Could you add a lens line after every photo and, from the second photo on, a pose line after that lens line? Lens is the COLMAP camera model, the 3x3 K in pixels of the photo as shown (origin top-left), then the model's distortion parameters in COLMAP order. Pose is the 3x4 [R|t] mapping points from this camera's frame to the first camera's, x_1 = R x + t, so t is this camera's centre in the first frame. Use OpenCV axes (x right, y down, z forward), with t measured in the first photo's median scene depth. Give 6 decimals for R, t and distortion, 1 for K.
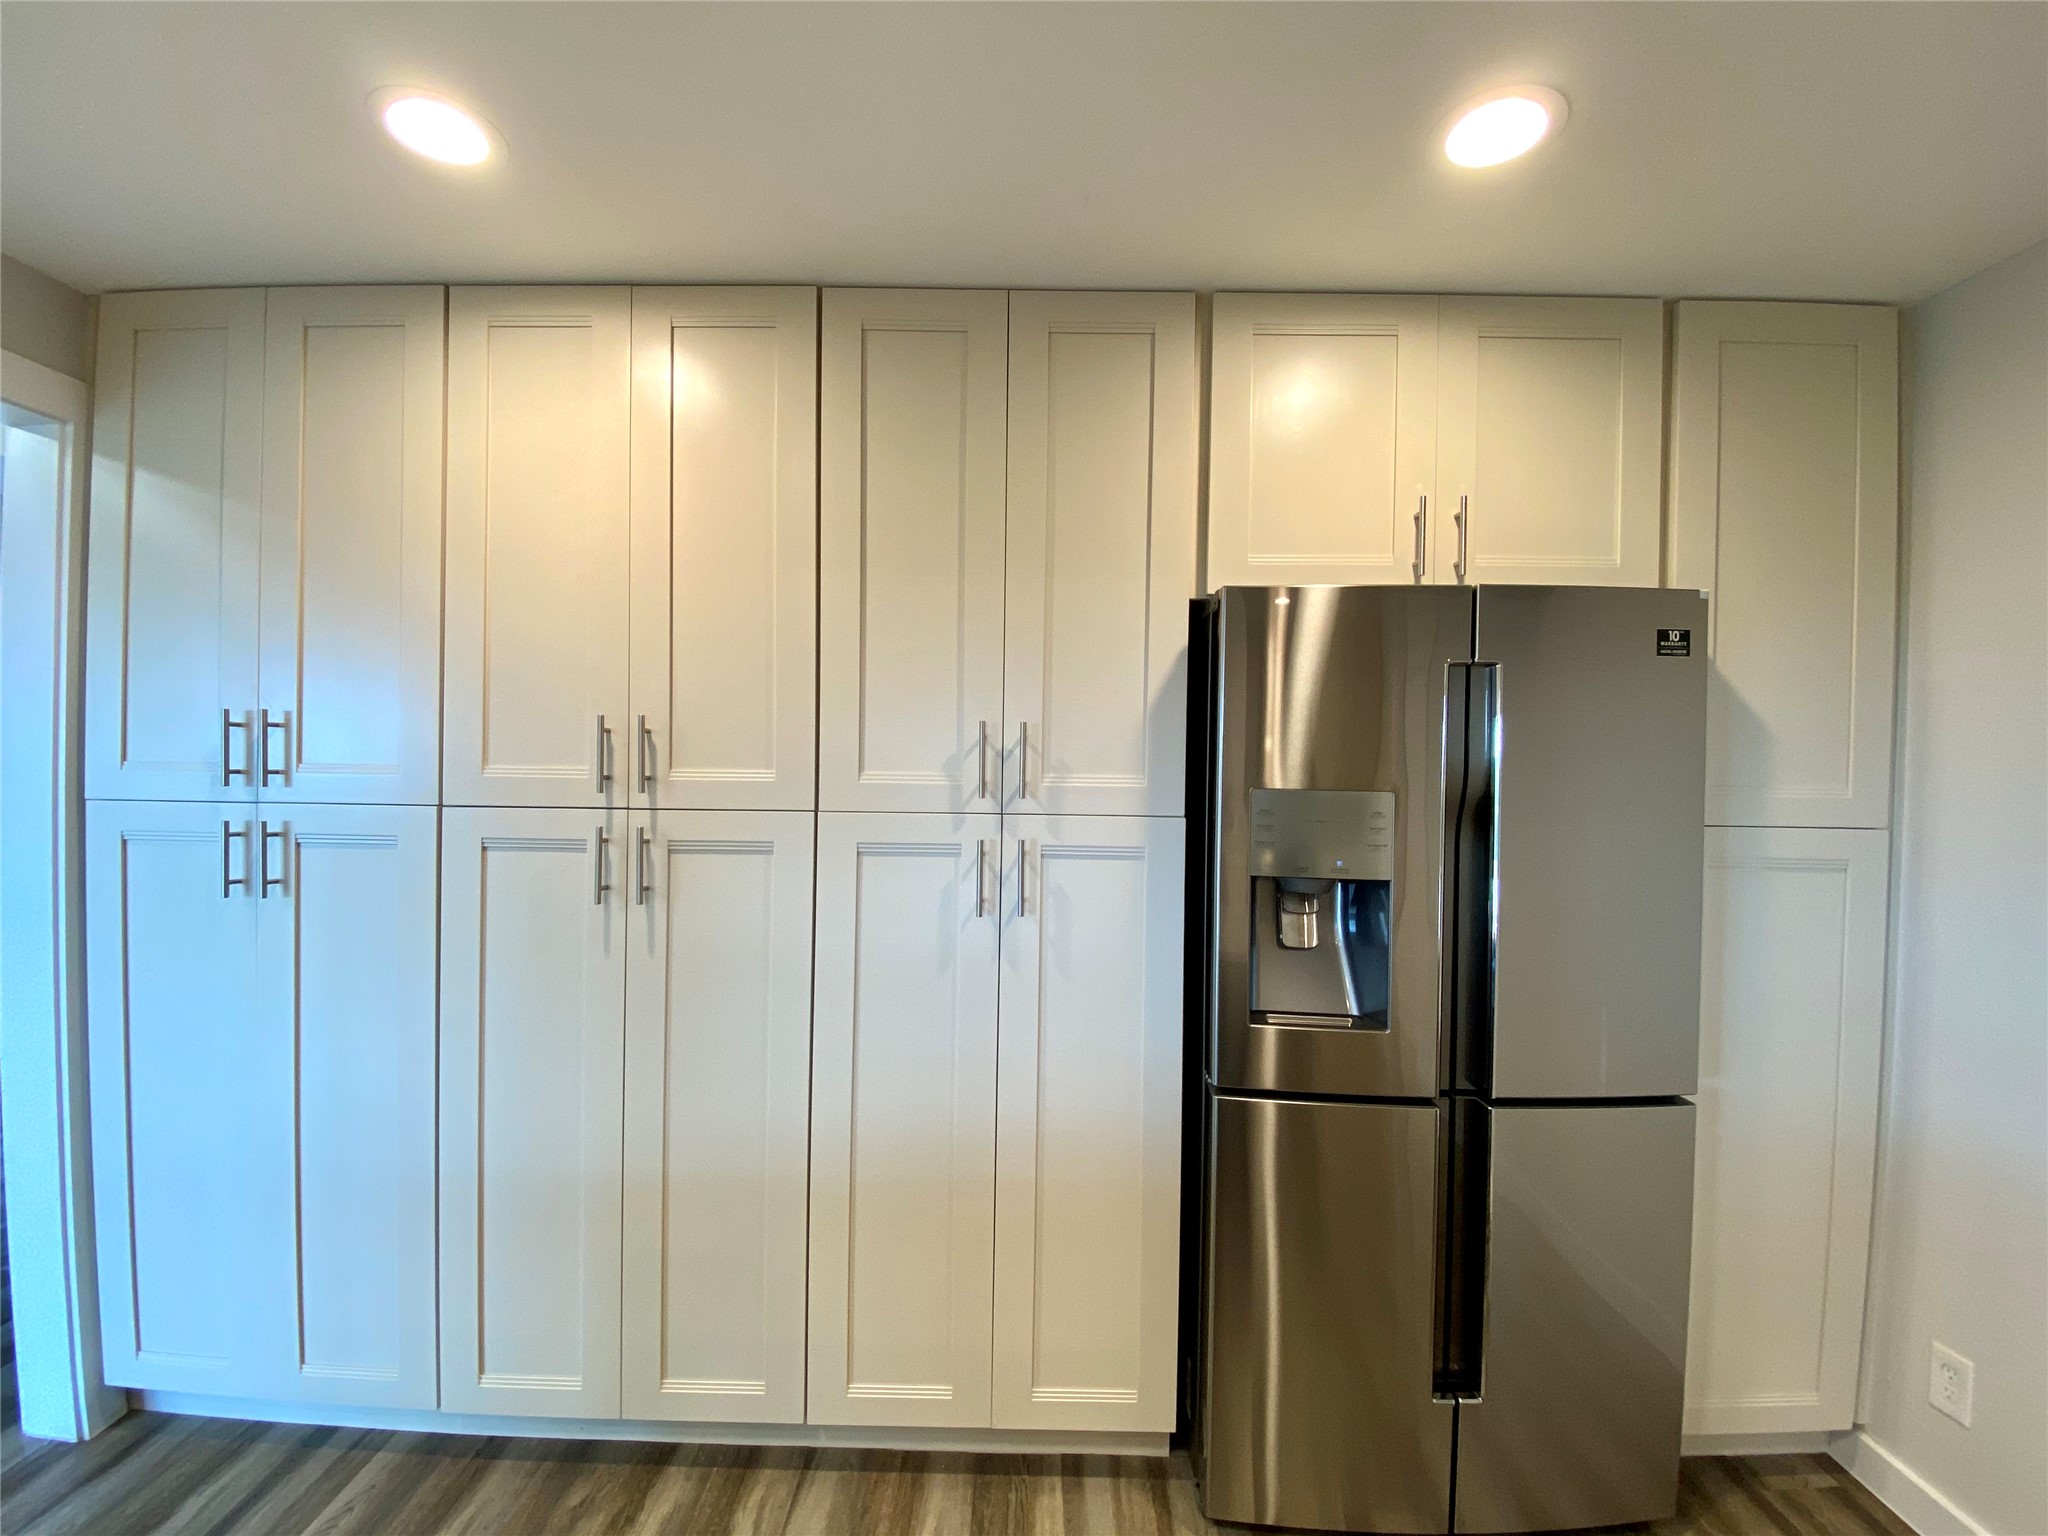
lens RADIAL K [[845.0, 0, 1024.0], [0, 845.0, 768.0], [0, 0, 1]] dist [0.002936, -0.000207]
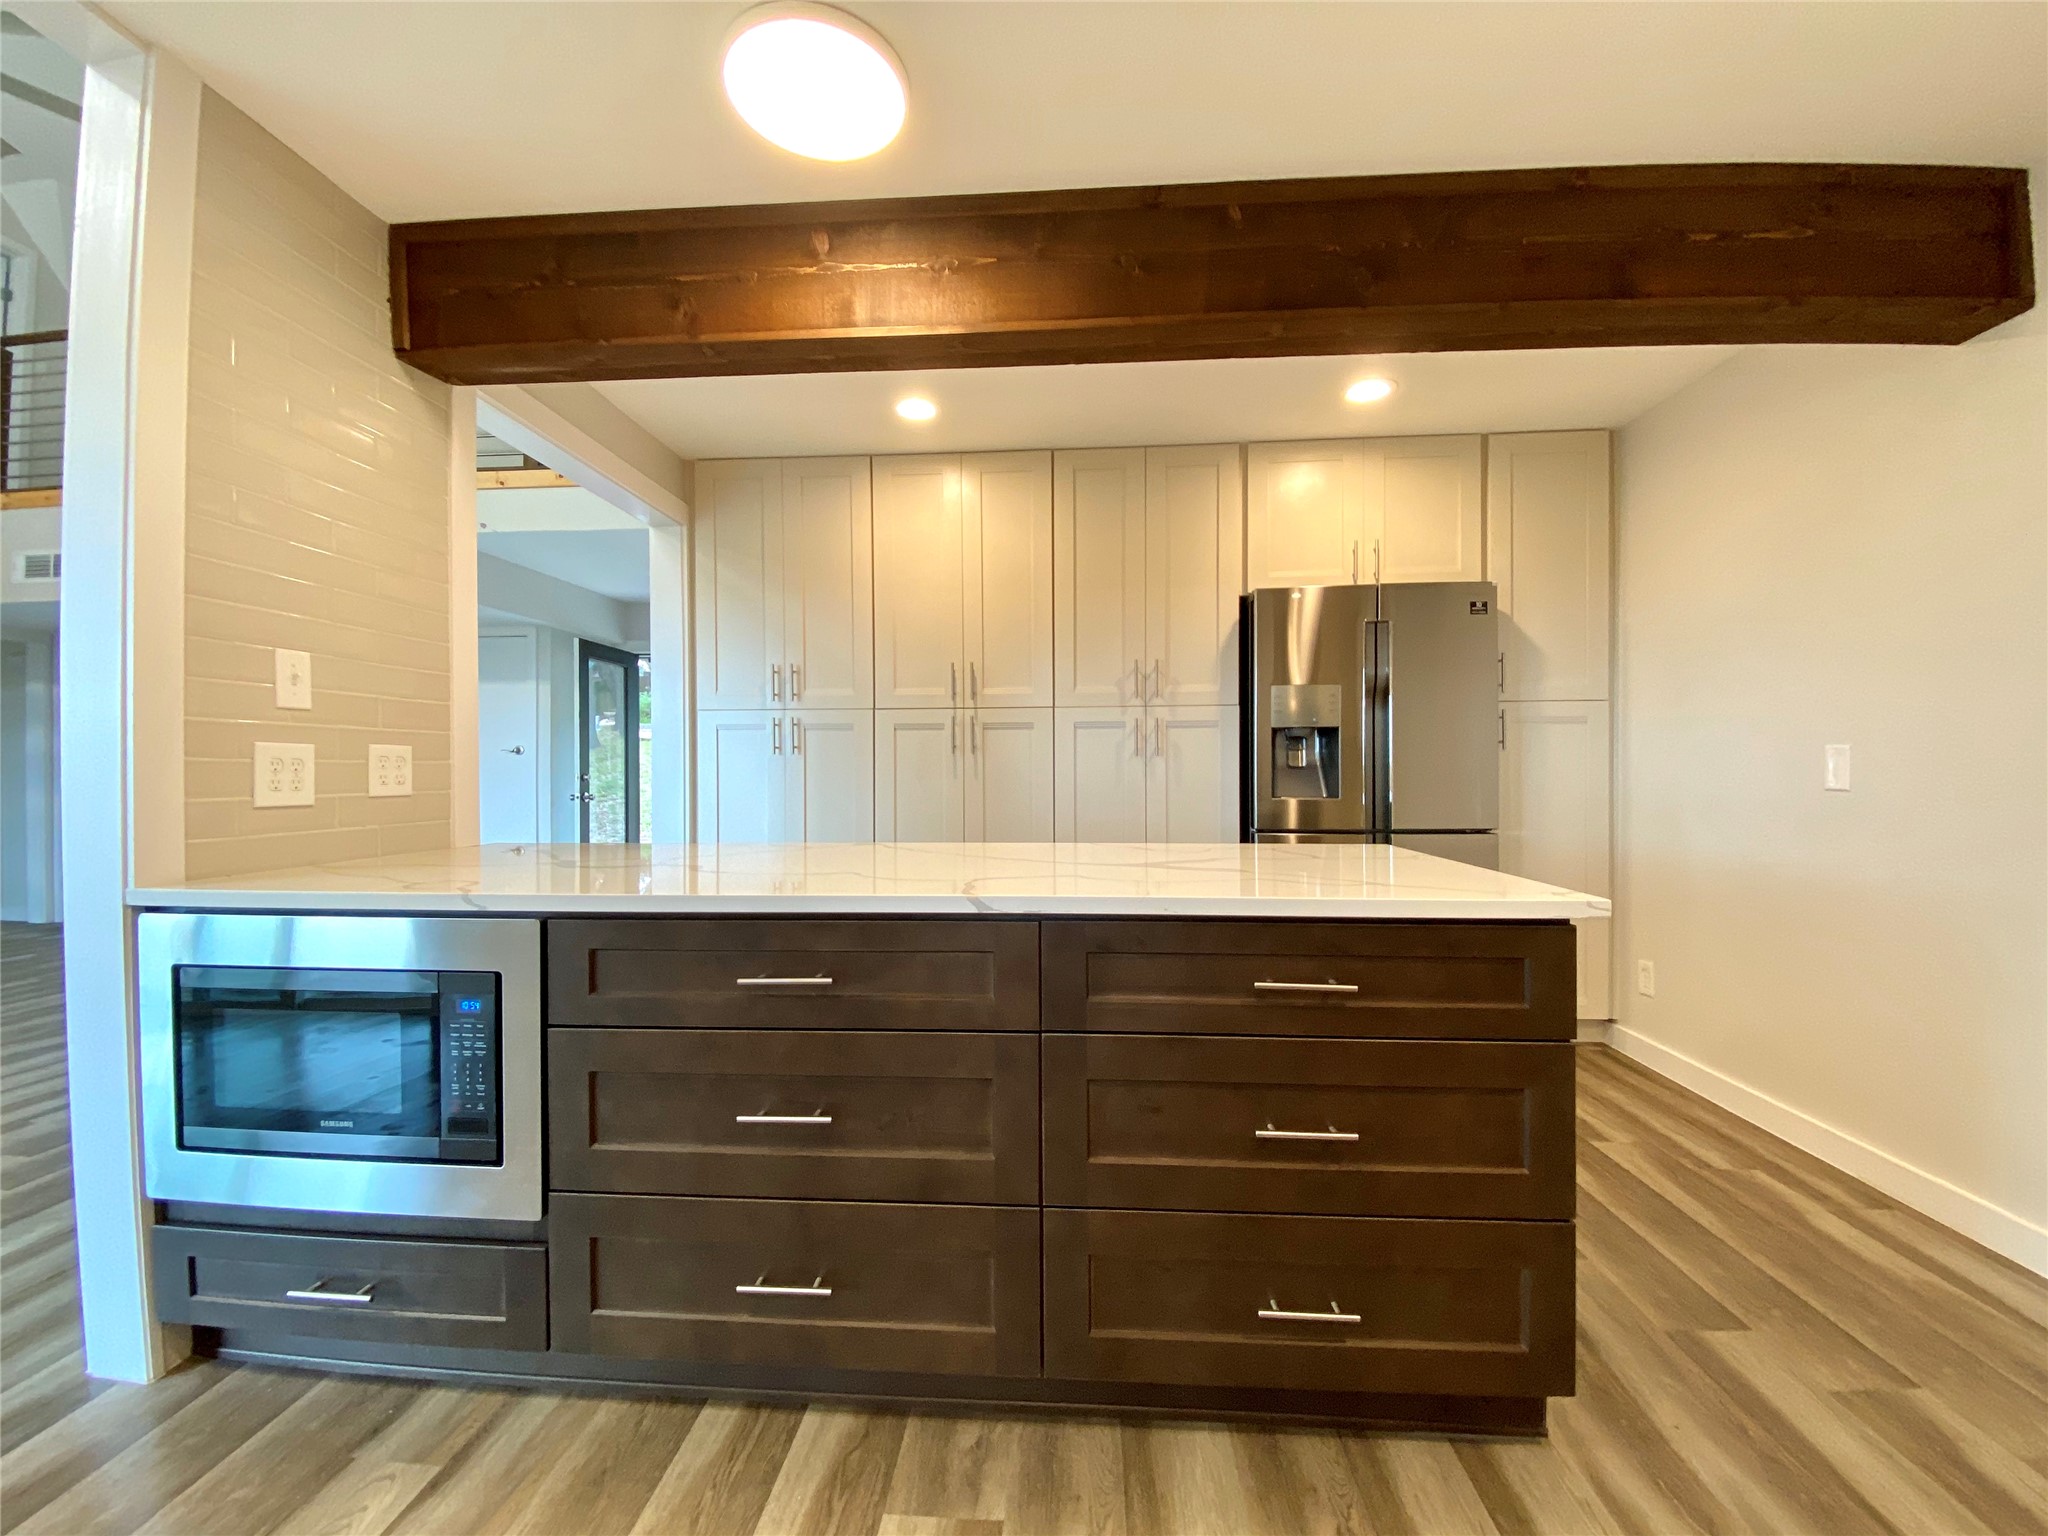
lens RADIAL K [[817.4, 0, 1024.0], [0, 817.4, 768.0], [0, 0, 1]] dist [0.033938, -0.000036]
pose [[0.998202, -0.022717, -0.055464, -0.214496], [0.022539, 0.999739, -0.003818, 0.204622], [0.055536, 0.002561, 0.998453, -0.976339]]
